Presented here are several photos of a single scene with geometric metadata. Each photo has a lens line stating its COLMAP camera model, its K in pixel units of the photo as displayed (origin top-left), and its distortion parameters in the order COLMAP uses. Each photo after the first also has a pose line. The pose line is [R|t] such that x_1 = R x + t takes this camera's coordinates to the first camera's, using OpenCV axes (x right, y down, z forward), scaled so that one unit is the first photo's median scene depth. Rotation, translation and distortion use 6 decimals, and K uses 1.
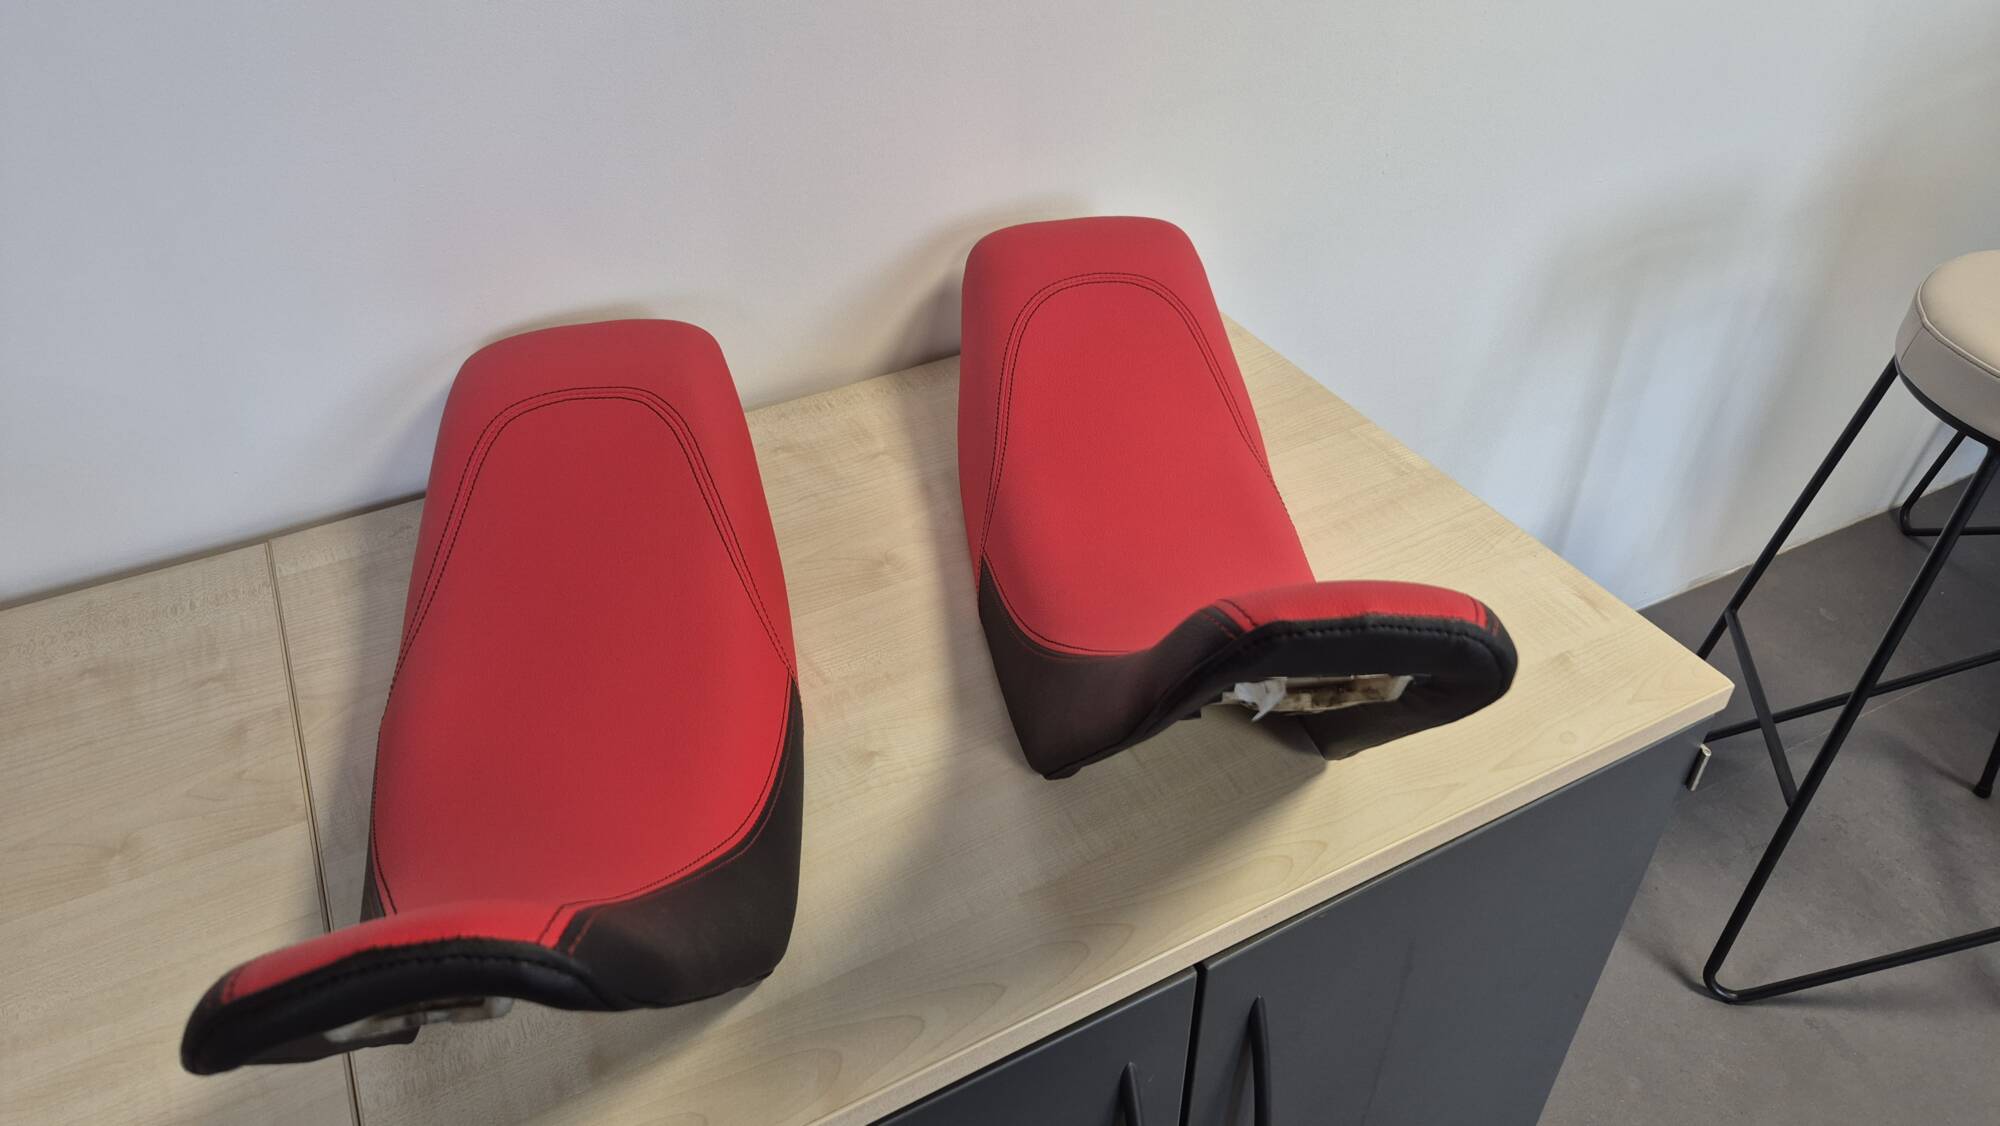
lens RADIAL K [[1367.4, 0, 1000.2], [0, 1367.4, 552.2], [0, 0, 1]] dist [0.007294, 0.003016]
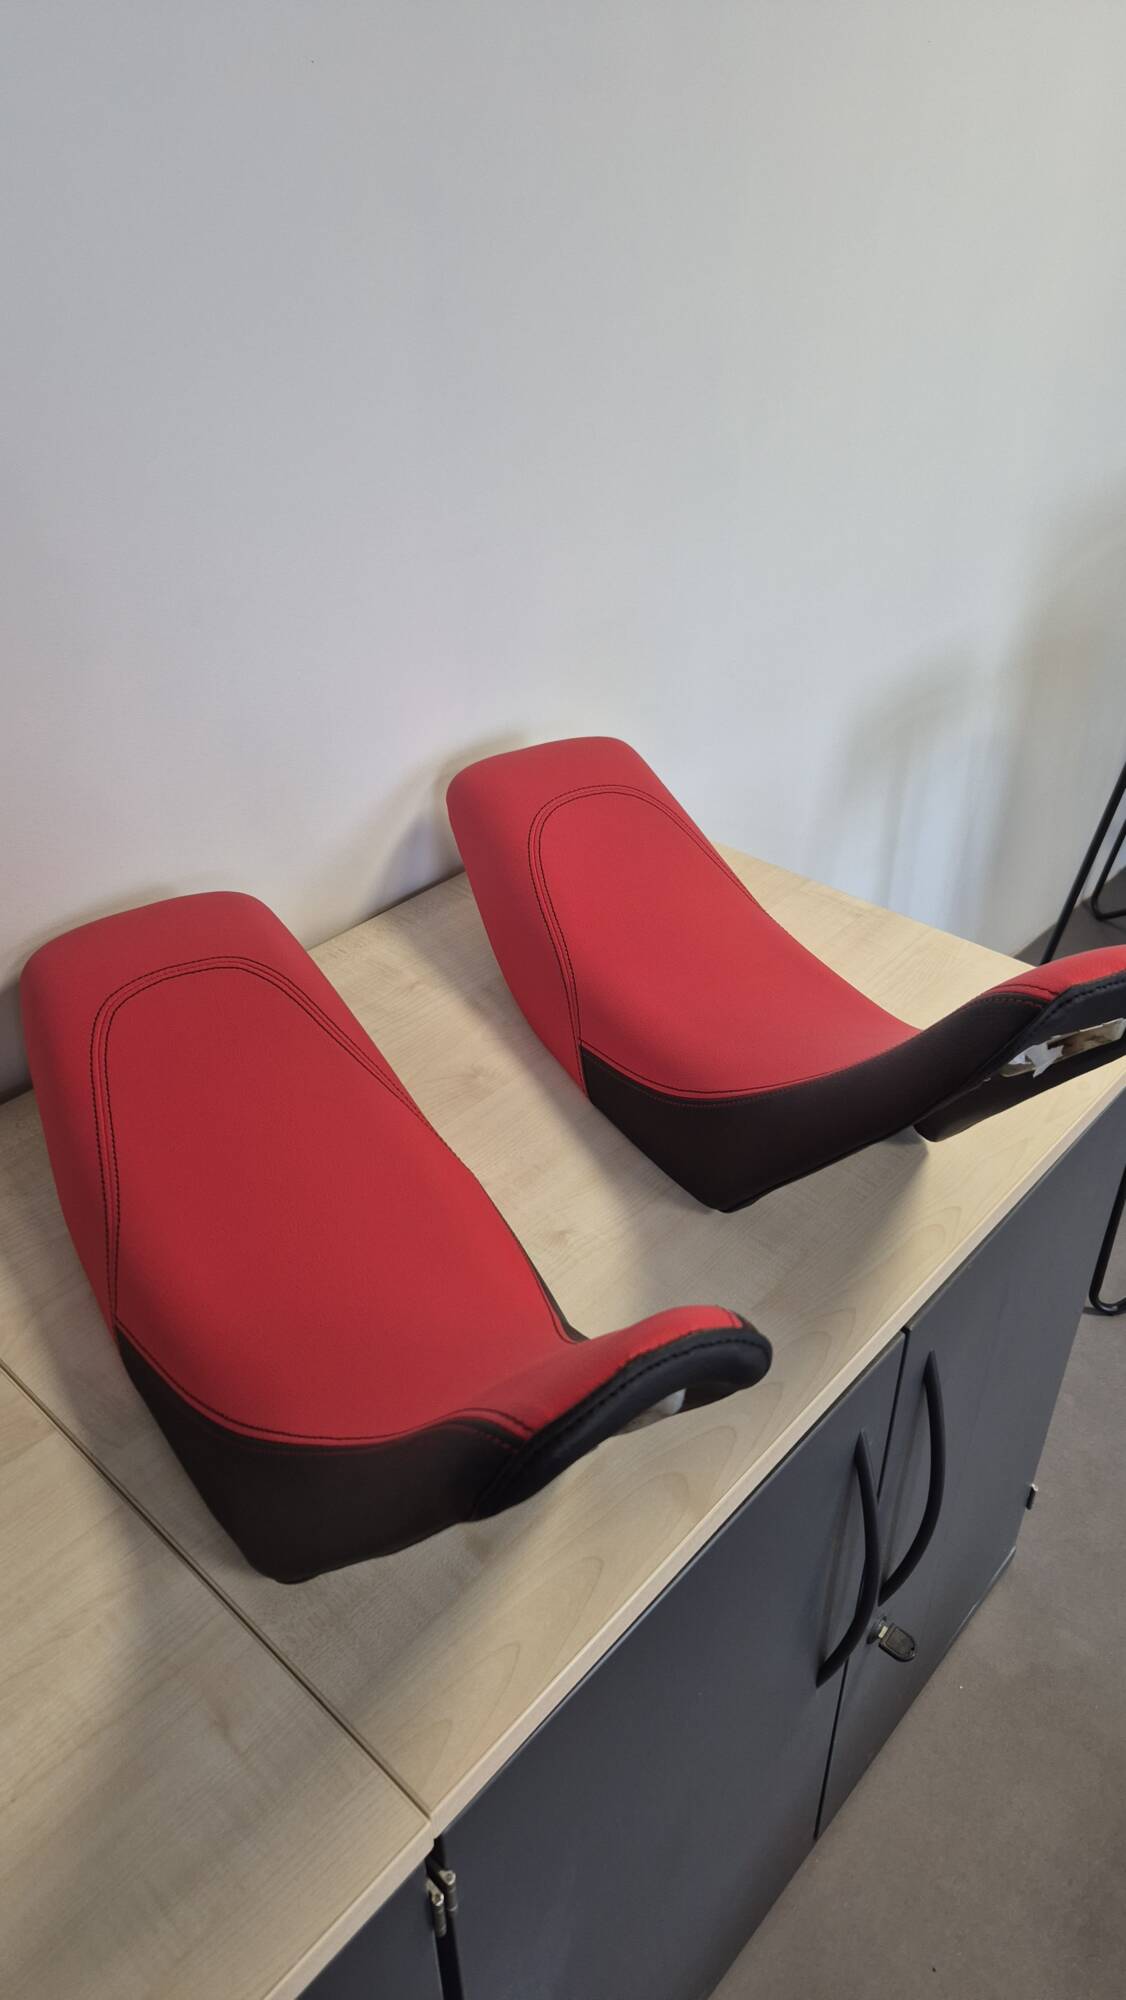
lens RADIAL K [[1367.4, 0, 564.7], [0, 1367.4, 1009.6], [0, 0, 1]] dist [0.007294, 0.003016]
pose [[0.938796, -0.193077, 0.285276, -0.349917], [0.210180, 0.977193, -0.030296, 0.005319], [-0.272921, 0.088401, 0.957966, -0.066844]]
